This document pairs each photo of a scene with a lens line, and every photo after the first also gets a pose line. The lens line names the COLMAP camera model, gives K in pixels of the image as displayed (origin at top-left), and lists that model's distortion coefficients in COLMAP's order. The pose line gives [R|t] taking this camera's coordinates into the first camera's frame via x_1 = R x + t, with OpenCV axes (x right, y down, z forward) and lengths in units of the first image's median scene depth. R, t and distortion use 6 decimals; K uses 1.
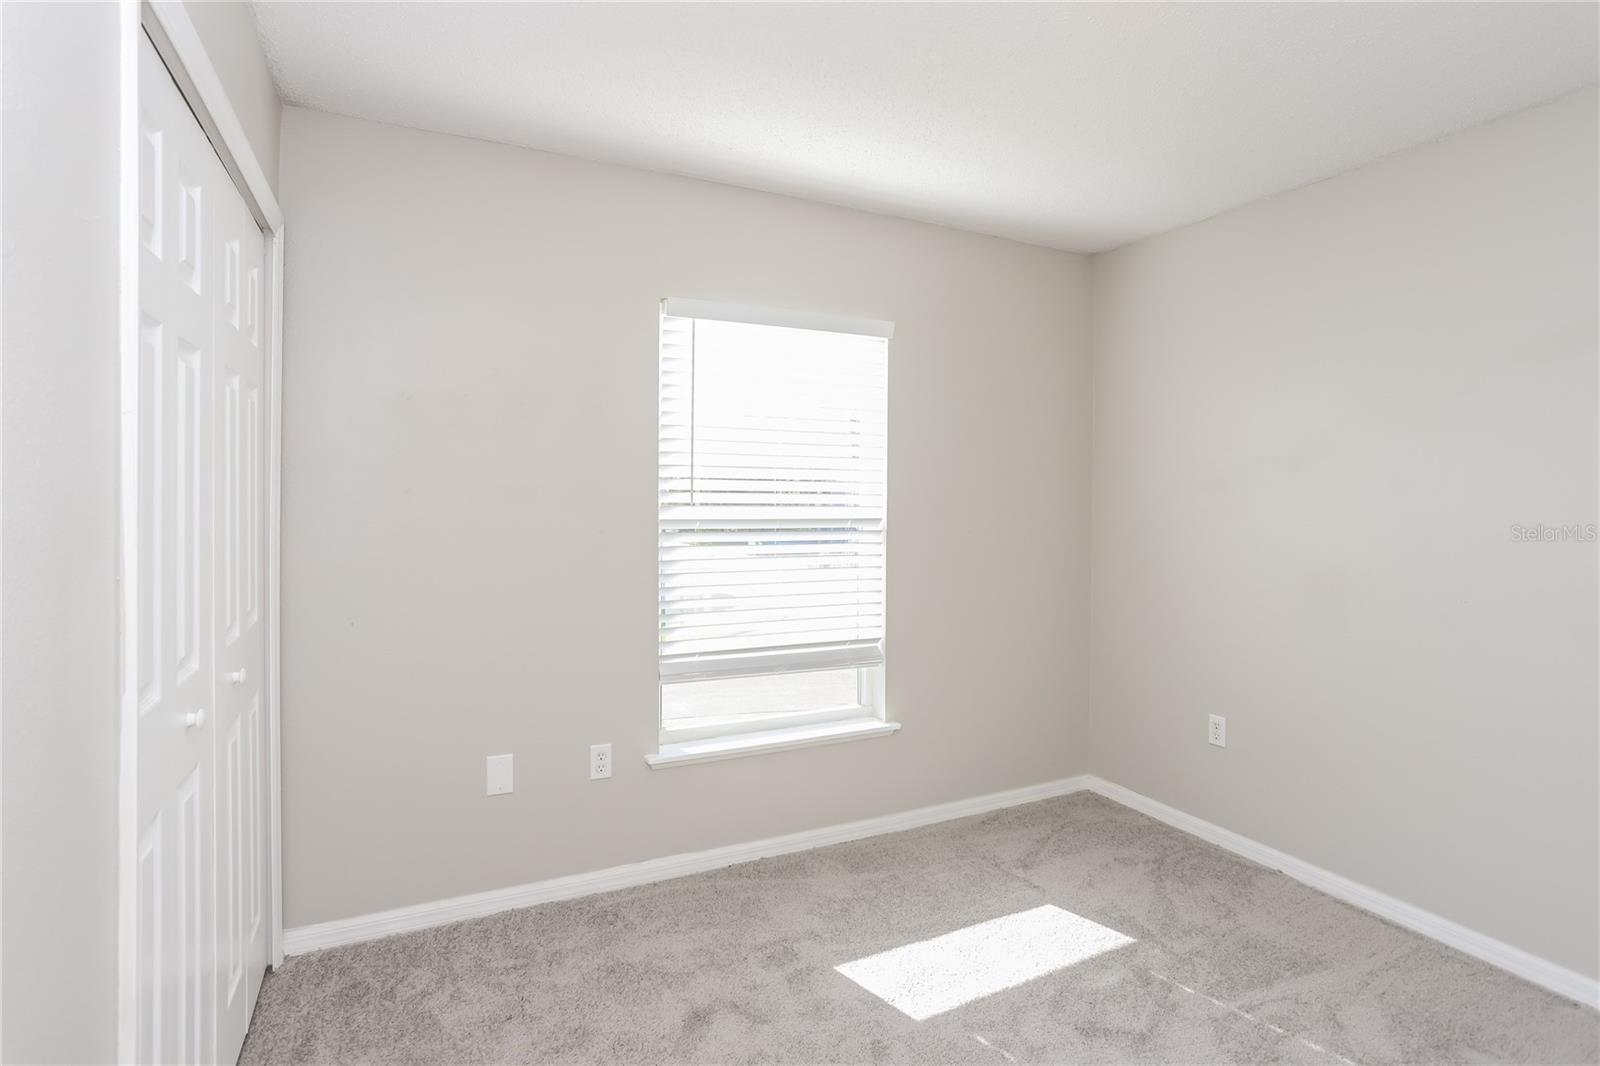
lens RADIAL K [[804.5, 0, 807.7], [0, 804.5, 515.6], [0, 0, 1]] dist [0.003072, 0.003943]
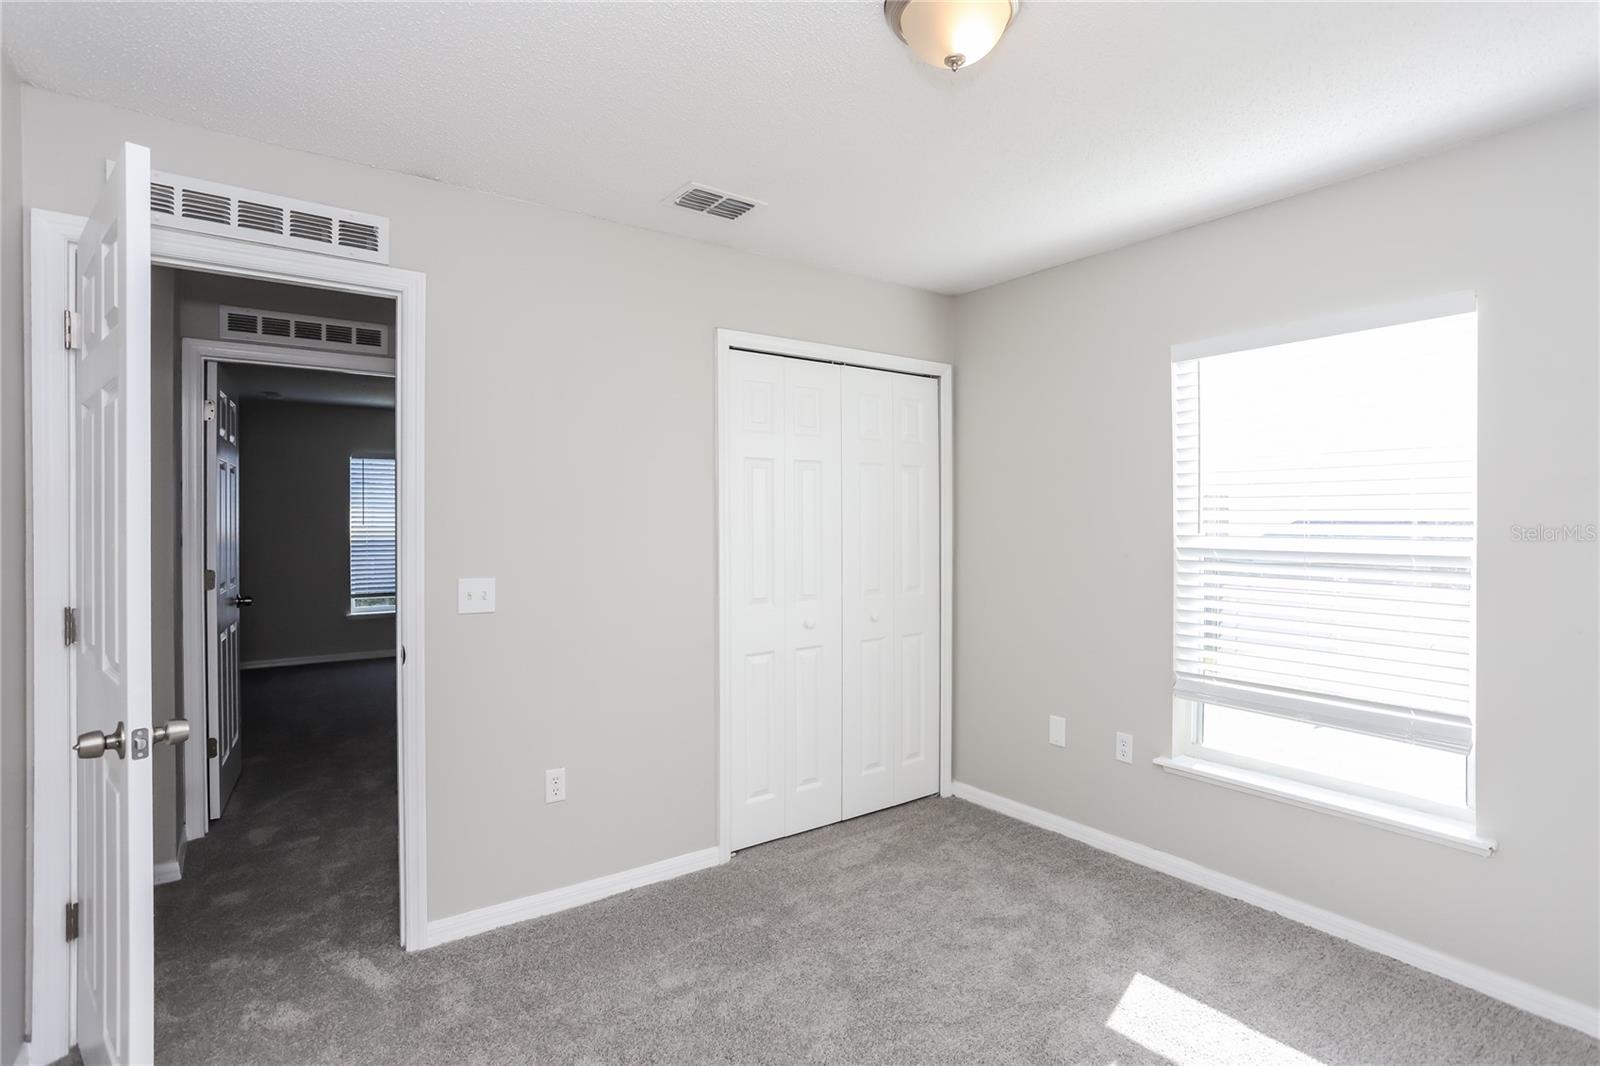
lens RADIAL K [[804.5, 0, 812.9], [0, 804.5, 530.4], [0, 0, 1]] dist [0.003072, 0.003943]
pose [[0.190855, 0.003685, -0.981611, 0.802679], [-0.019980, 0.999800, -0.000131, -0.008832], [0.981415, 0.019637, 0.190891, 0.300167]]
